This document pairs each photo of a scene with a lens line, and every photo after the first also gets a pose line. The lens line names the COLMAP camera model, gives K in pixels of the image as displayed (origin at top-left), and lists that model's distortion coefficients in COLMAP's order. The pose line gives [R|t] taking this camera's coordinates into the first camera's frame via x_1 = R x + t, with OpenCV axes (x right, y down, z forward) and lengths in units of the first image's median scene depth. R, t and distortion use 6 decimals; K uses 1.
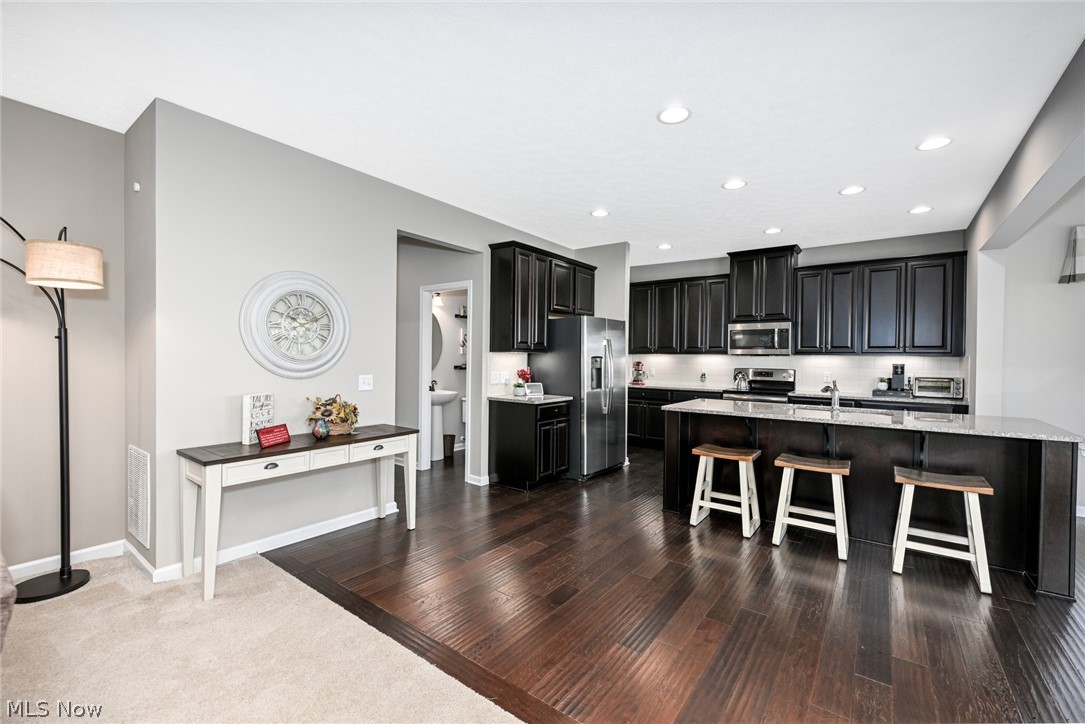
lens RADIAL K [[455.7, 0, 543.4], [0, 455.7, 361.5], [0, 0, 1]] dist [0.000950, 0.000517]
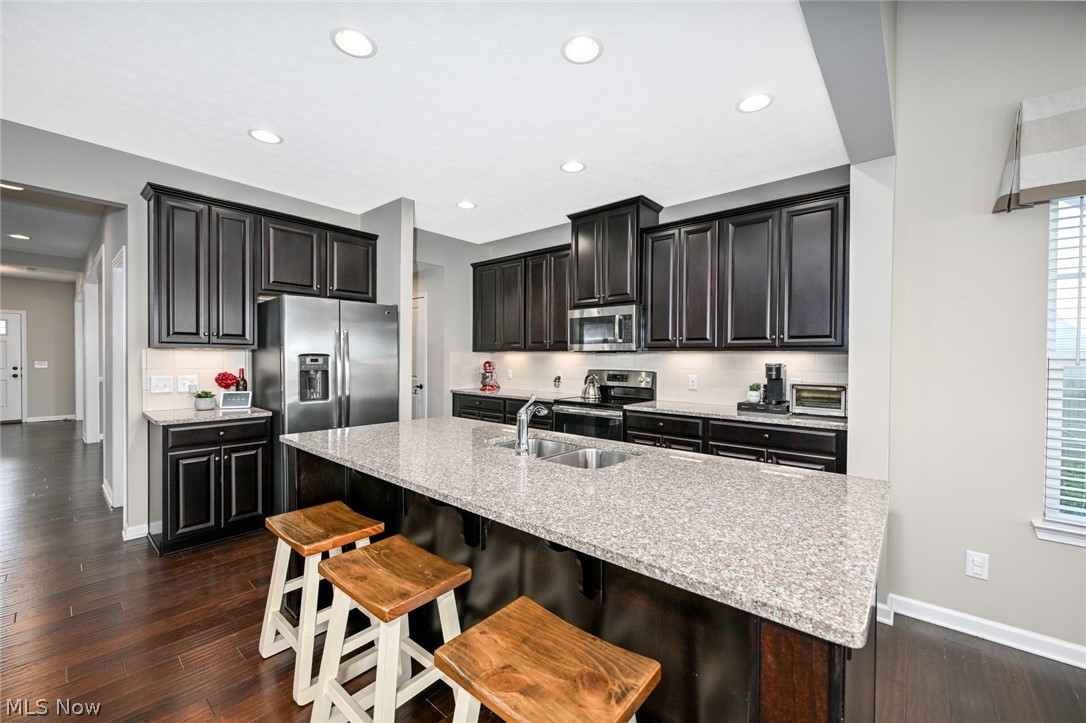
lens RADIAL K [[431.5, 0, 541.4], [0, 431.5, 361.4], [0, 0, 1]] dist [0.001647, -0.000134]
pose [[0.997294, -0.001822, -0.073489, 0.477334], [0.001879, 0.999998, 0.000710, 0.000530], [0.073488, -0.000846, 0.997296, 0.340449]]
